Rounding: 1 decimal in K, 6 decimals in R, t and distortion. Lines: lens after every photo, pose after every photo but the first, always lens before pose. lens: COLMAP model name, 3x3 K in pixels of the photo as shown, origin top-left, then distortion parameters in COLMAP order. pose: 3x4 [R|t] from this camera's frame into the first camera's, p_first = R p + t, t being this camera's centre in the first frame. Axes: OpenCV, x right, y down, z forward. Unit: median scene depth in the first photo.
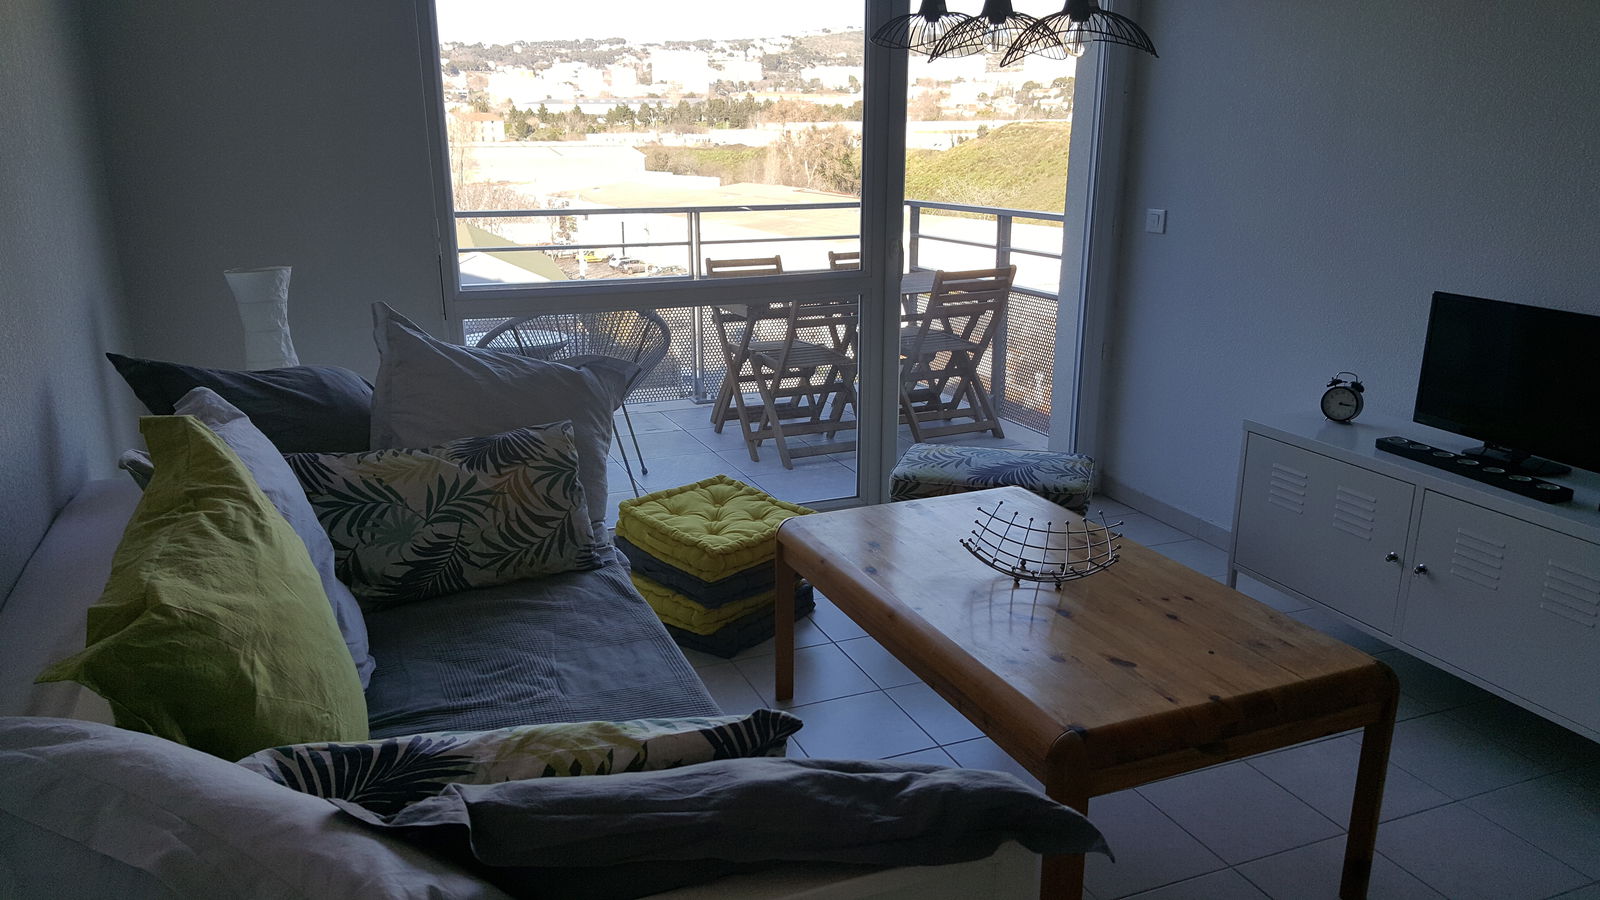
lens RADIAL K [[1179.7, 0, 798.6], [0, 1179.7, 454.5], [0, 0, 1]] dist [-0.010263, -0.002709]
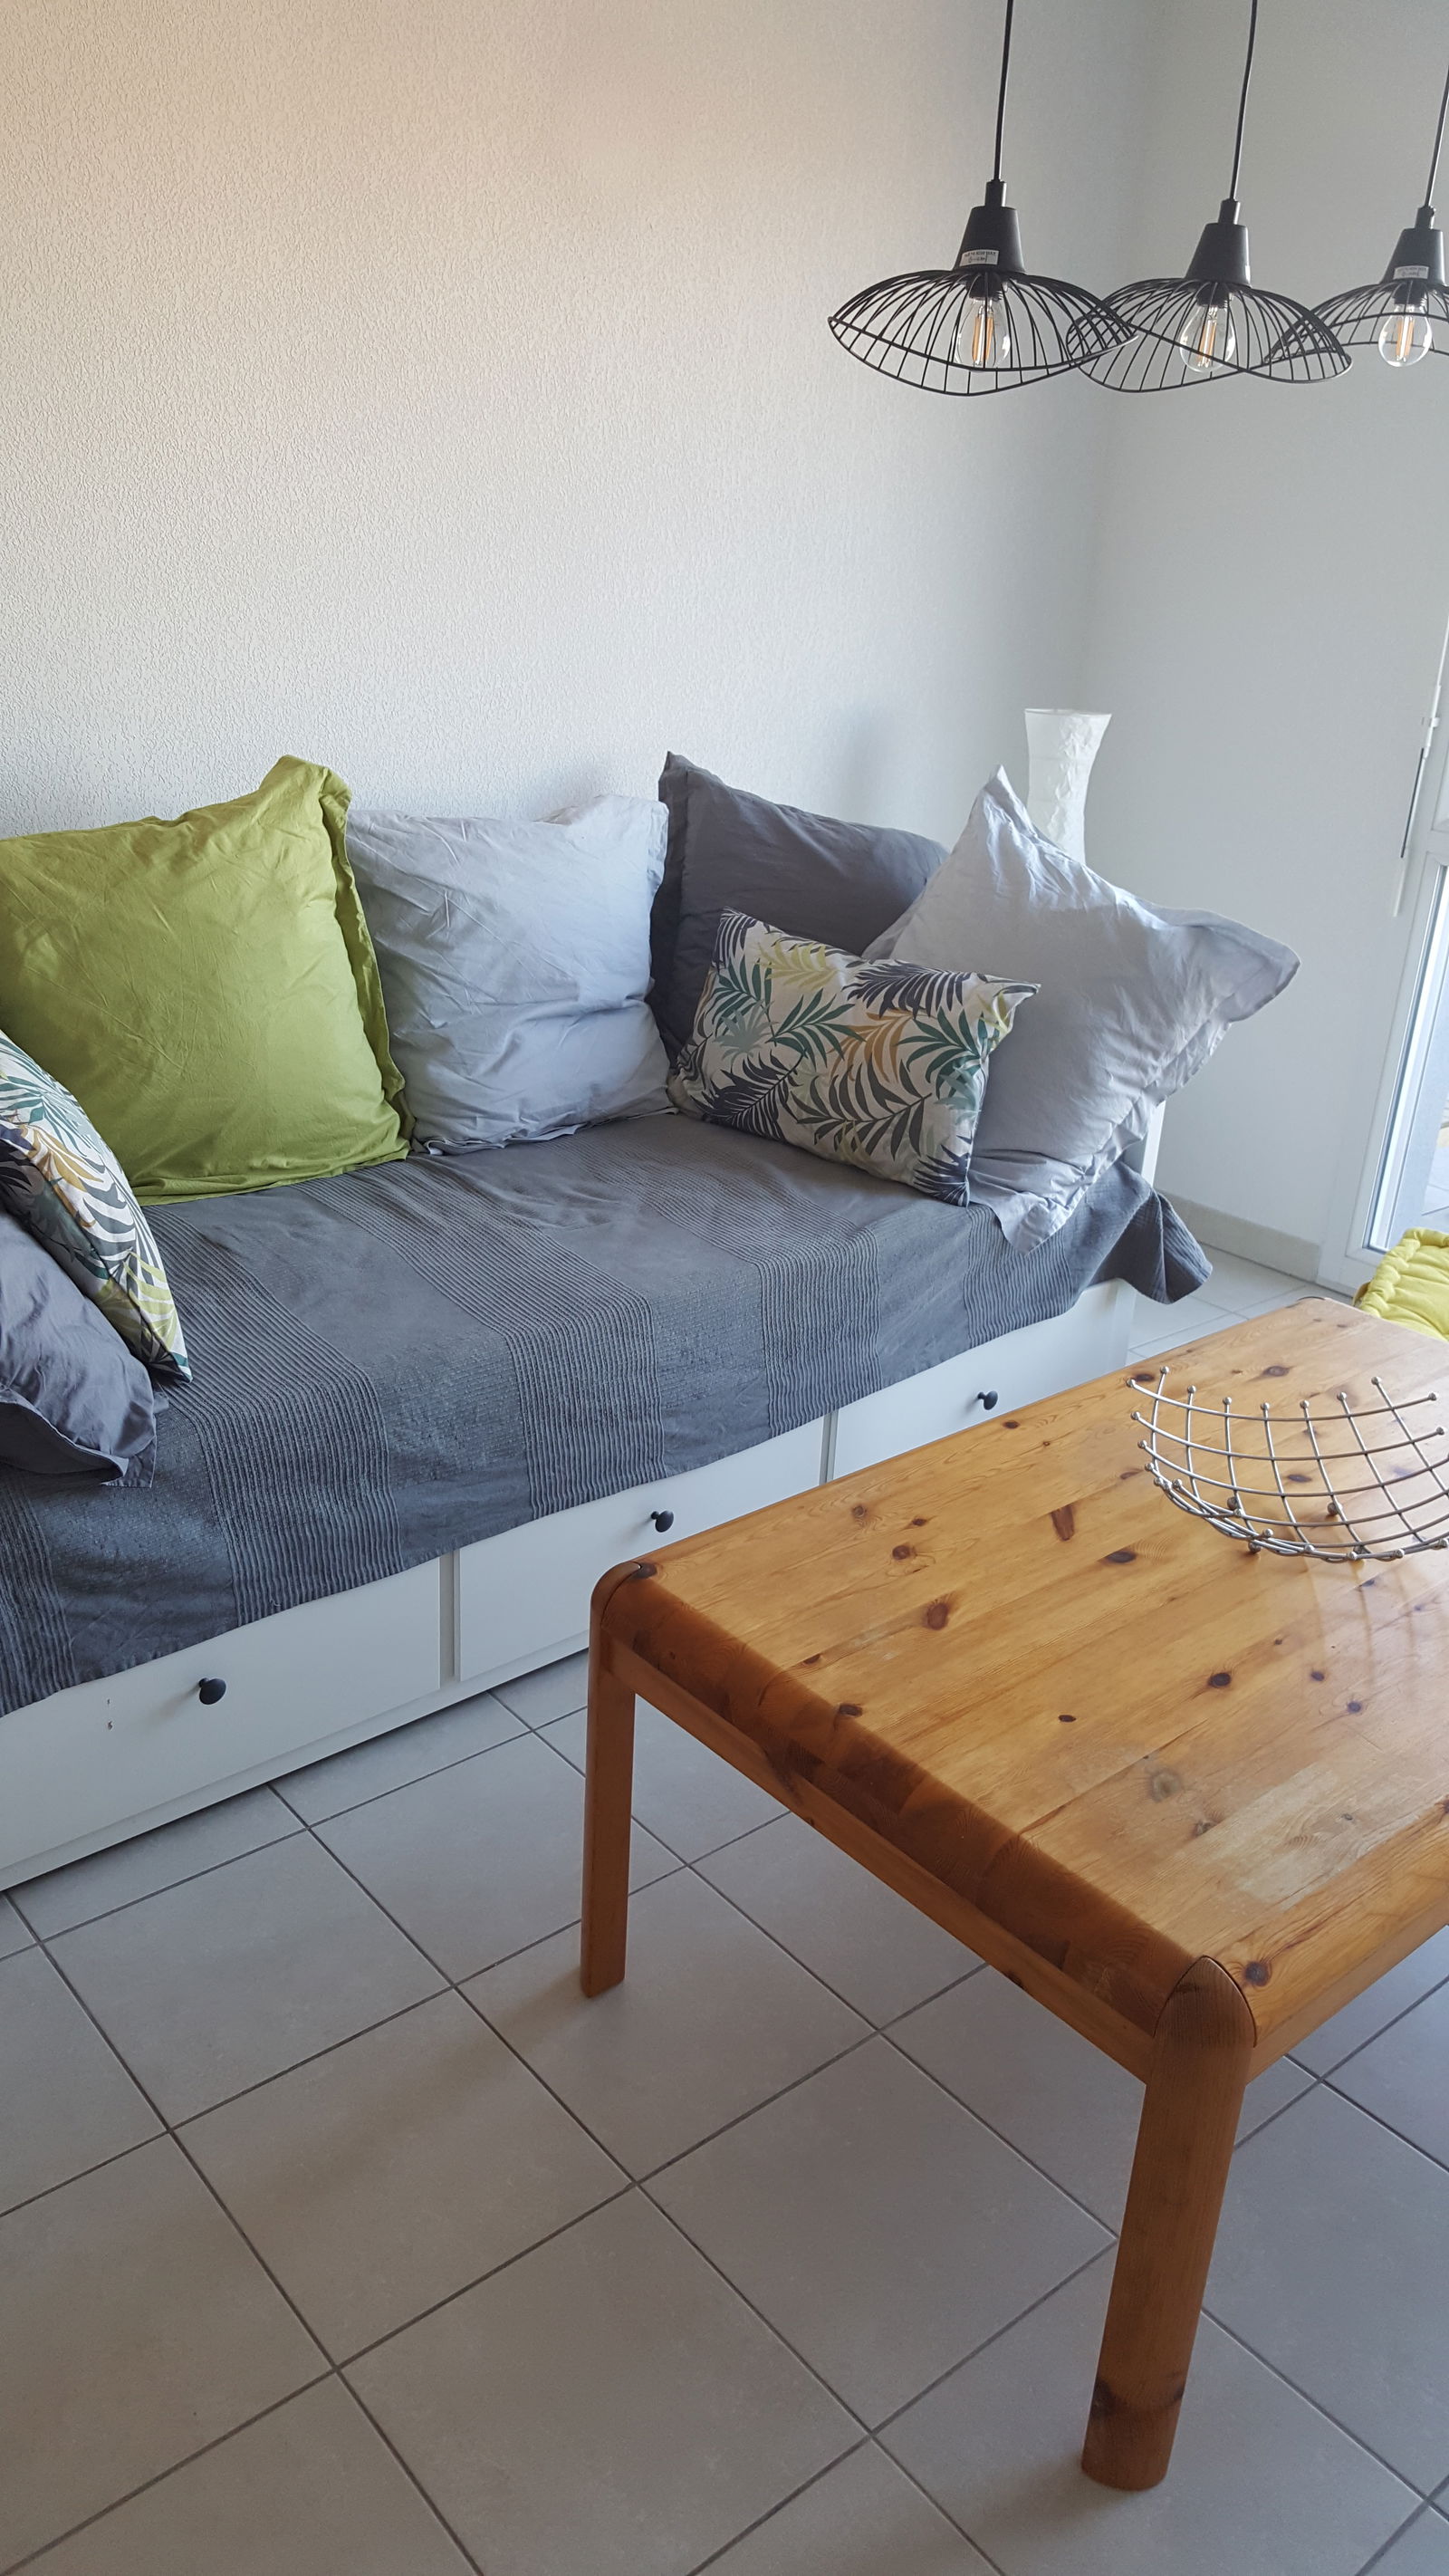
lens RADIAL K [[1899.2, 0, 724.0], [0, 1899.2, 1284.3], [0, 0, 1]] dist [-0.010263, -0.002709]
pose [[0.316243, 0.382894, -0.867976, 0.788486], [-0.313842, 0.905641, 0.285162, -0.136427], [0.895262, 0.182227, 0.406571, 0.488564]]
